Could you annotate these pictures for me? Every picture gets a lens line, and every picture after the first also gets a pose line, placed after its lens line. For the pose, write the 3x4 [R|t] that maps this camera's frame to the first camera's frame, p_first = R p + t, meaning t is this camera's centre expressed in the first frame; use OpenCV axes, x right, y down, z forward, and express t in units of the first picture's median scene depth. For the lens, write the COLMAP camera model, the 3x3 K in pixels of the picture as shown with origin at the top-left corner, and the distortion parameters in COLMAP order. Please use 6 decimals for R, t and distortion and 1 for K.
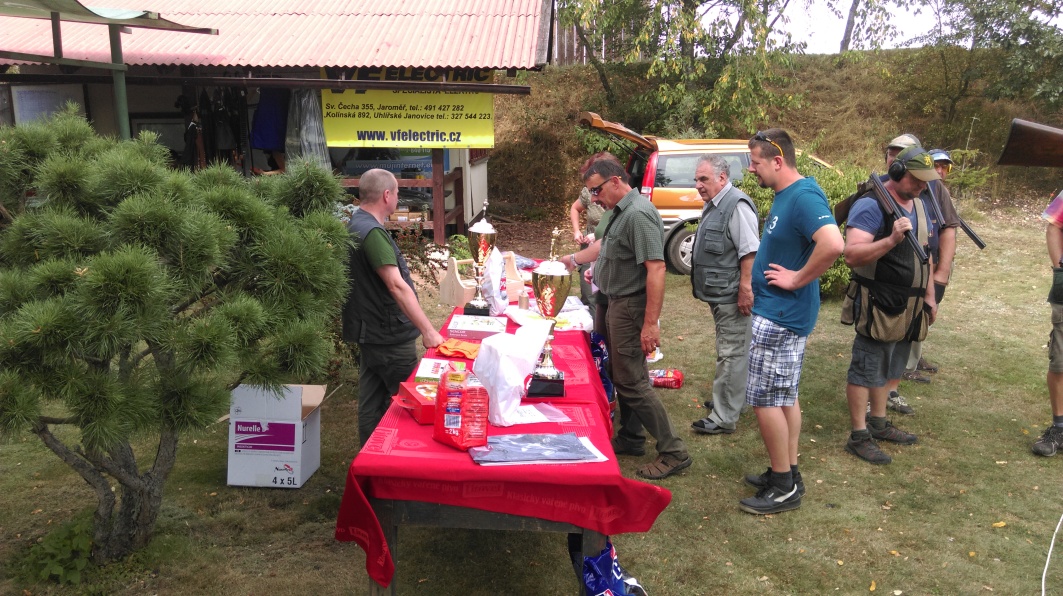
lens RADIAL K [[866.1, 0, 538.3], [0, 866.1, 301.0], [0, 0, 1]] dist [0.122875, -0.231703]
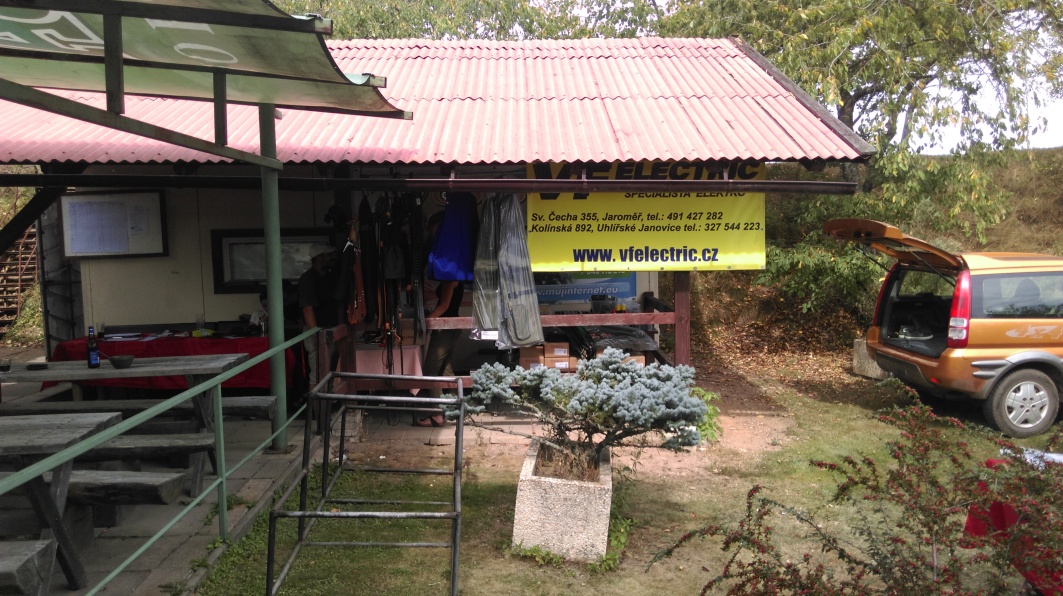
lens RADIAL K [[866.1, 0, 538.3], [0, 866.1, 301.0], [0, 0, 1]] dist [0.122875, -0.231703]
pose [[0.999408, -0.015016, 0.030960, -0.260625], [0.018738, 0.992147, -0.123666, -0.064068], [-0.028860, 0.124173, 0.991841, 0.293553]]
